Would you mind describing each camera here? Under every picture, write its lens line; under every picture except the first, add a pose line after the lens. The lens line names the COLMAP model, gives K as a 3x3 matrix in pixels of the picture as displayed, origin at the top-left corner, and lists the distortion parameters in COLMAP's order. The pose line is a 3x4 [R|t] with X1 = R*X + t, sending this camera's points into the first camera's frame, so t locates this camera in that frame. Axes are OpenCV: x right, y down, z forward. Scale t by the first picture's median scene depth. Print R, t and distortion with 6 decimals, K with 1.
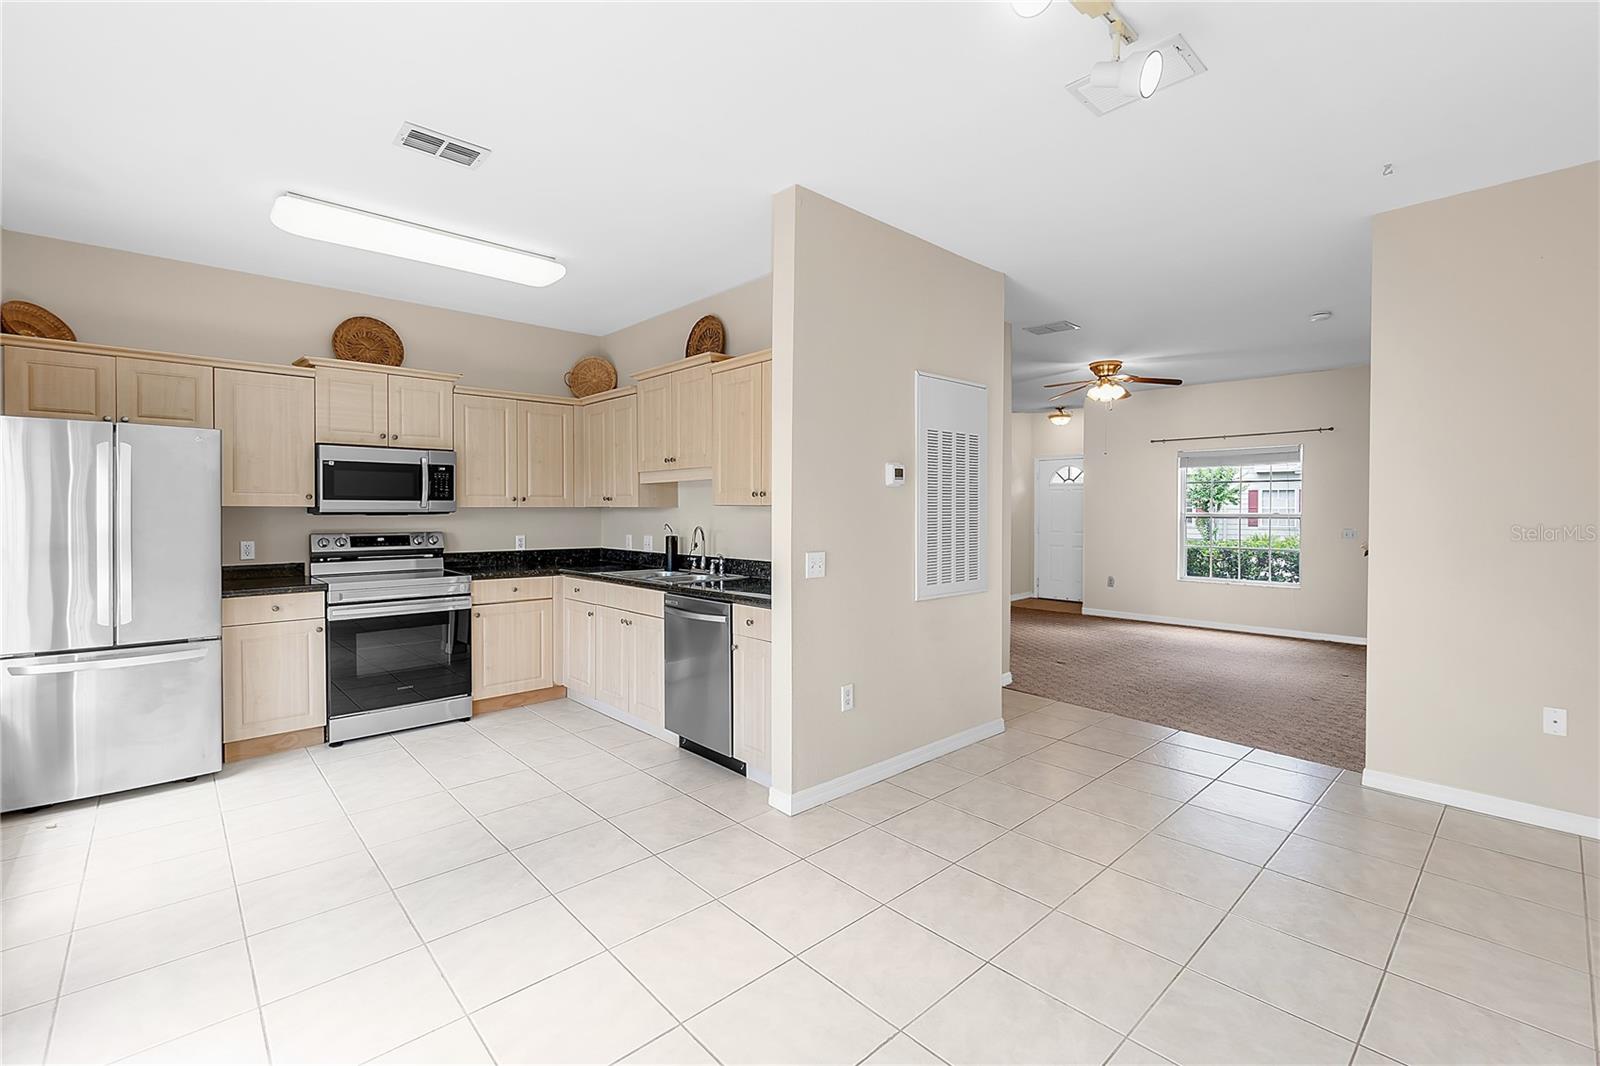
lens RADIAL K [[695.4, 0, 792.6], [0, 695.4, 523.9], [0, 0, 1]] dist [-0.002710, 0.000452]
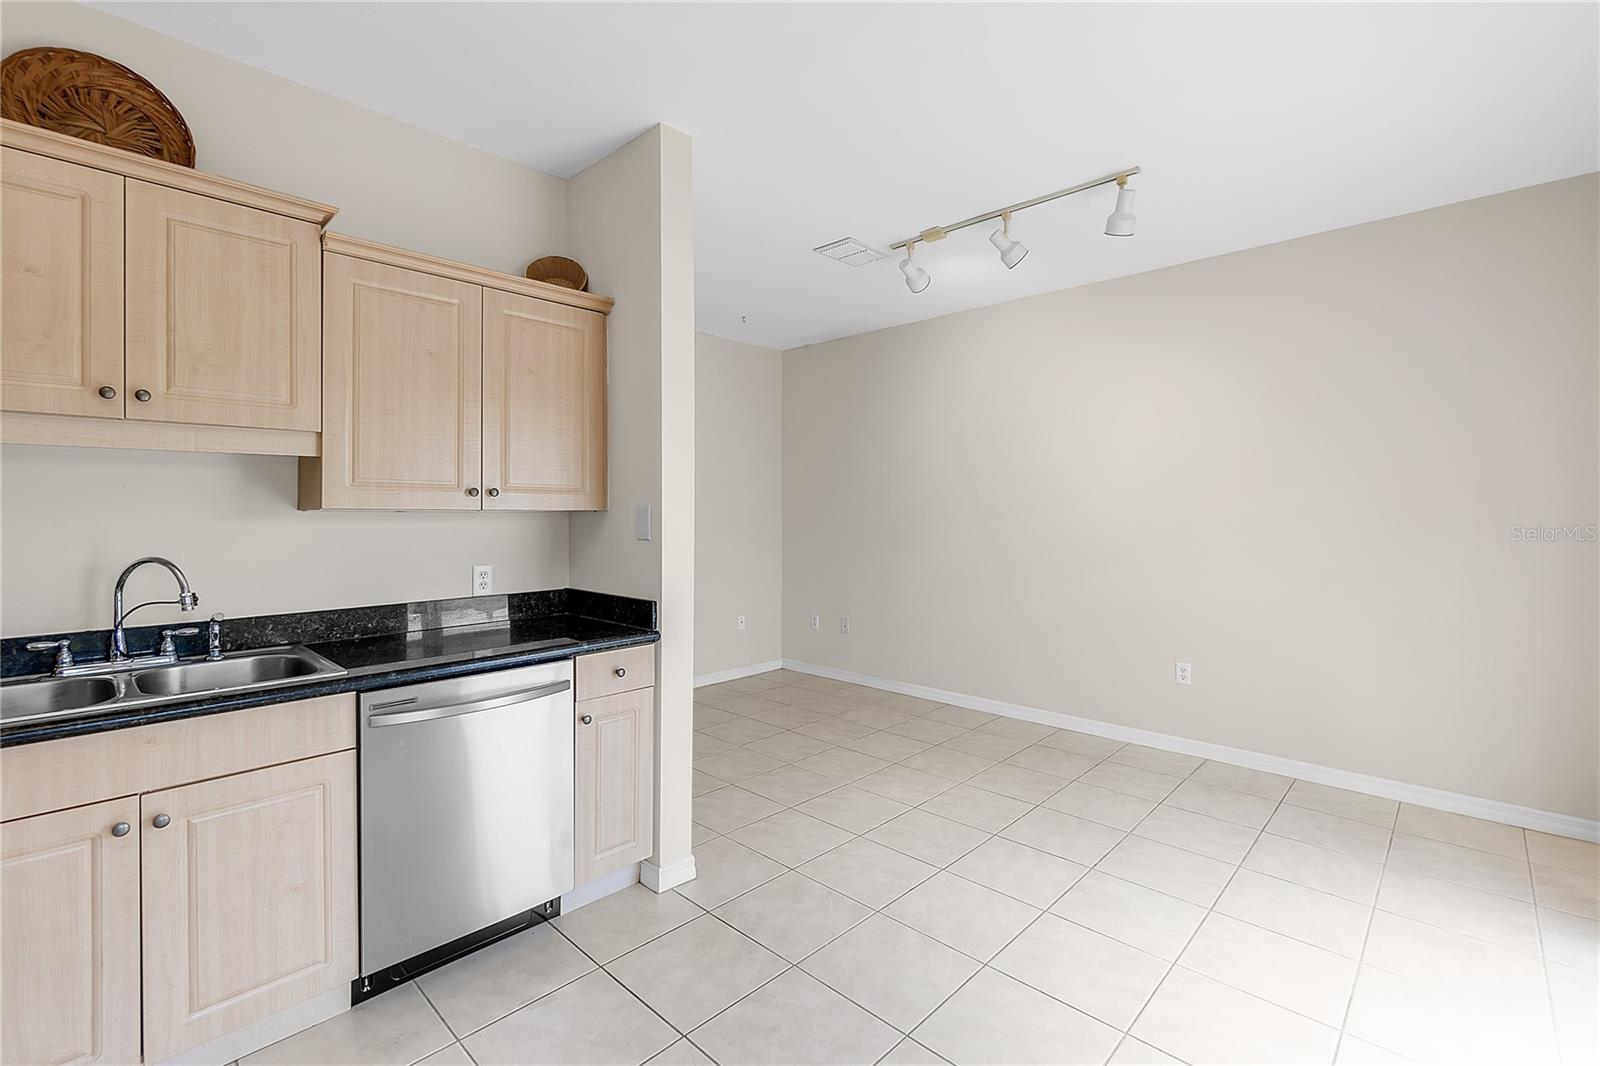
lens RADIAL K [[720.9, 0, 789.8], [0, 720.9, 514.0], [0, 0, 1]] dist [-0.002305, -0.000309]
pose [[-0.070591, -0.002443, 0.997502, -0.605936], [0.020363, 0.999785, 0.003889, -0.016772], [-0.997297, 0.020587, -0.070526, 0.641061]]
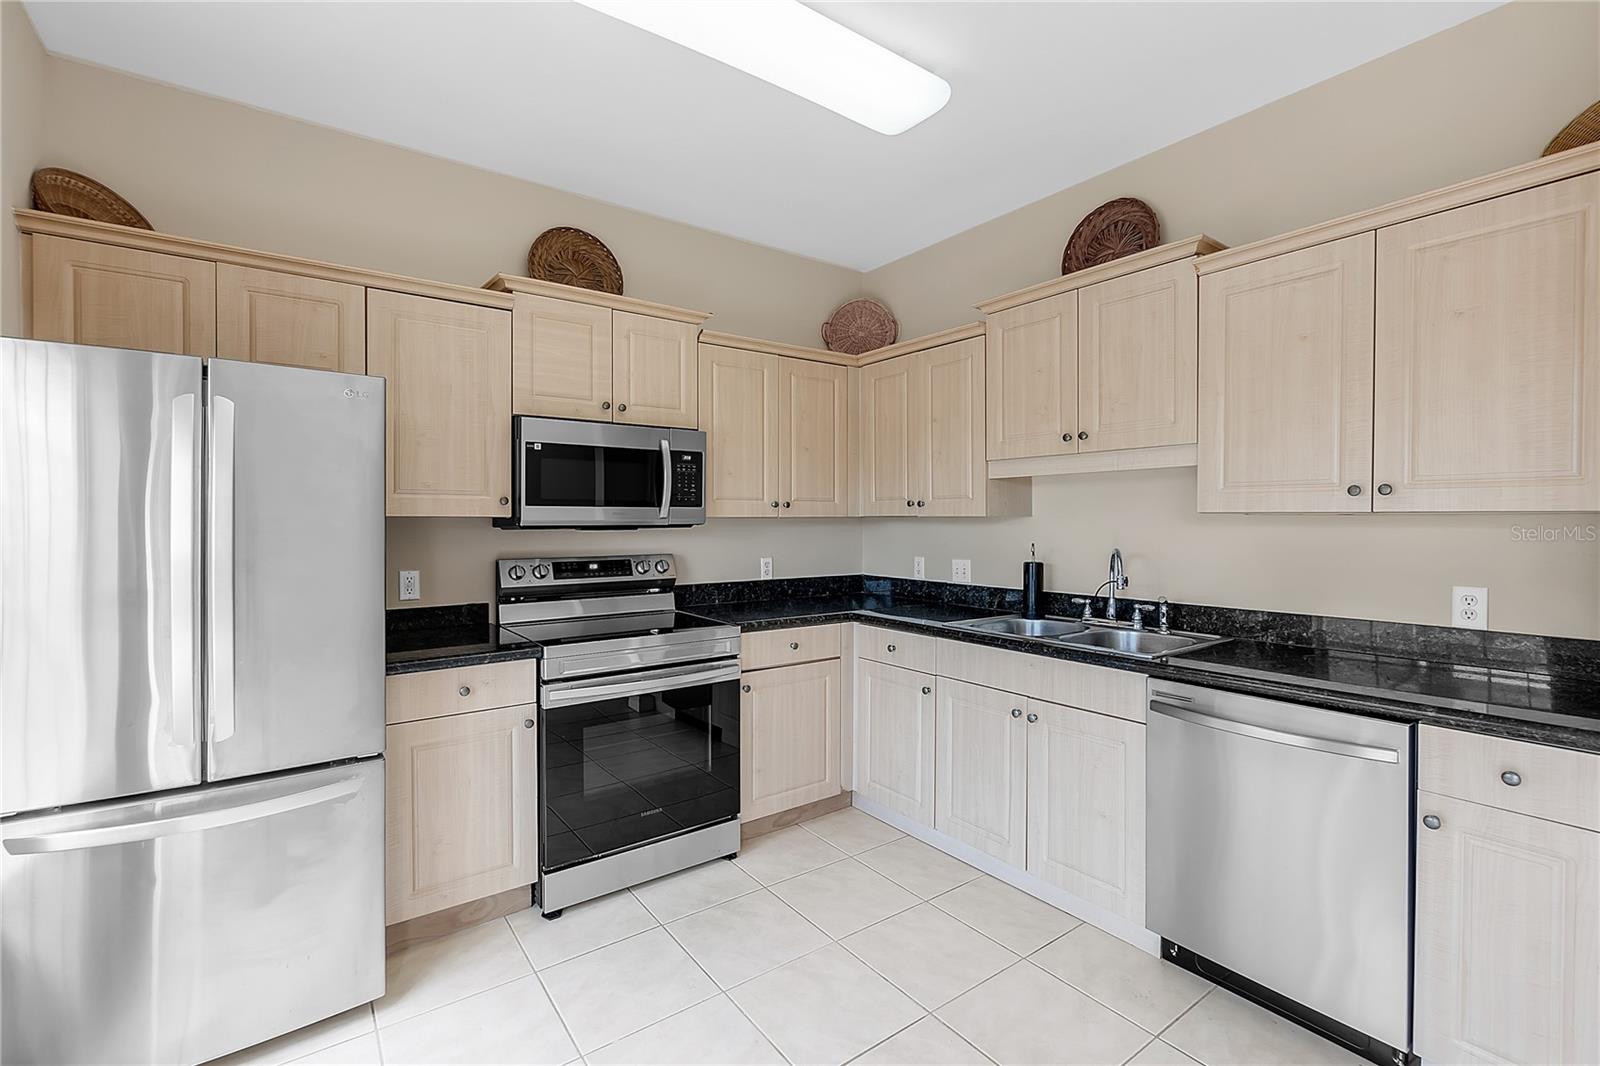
lens RADIAL K [[705.3, 0, 800.9], [0, 705.3, 527.5], [0, 0, 1]] dist [-0.002643, -0.000291]
pose [[0.994299, -0.000737, -0.106624, -0.339604], [-0.000031, 0.999974, -0.007202, -0.010008], [0.106627, 0.007165, 0.994273, 0.373303]]
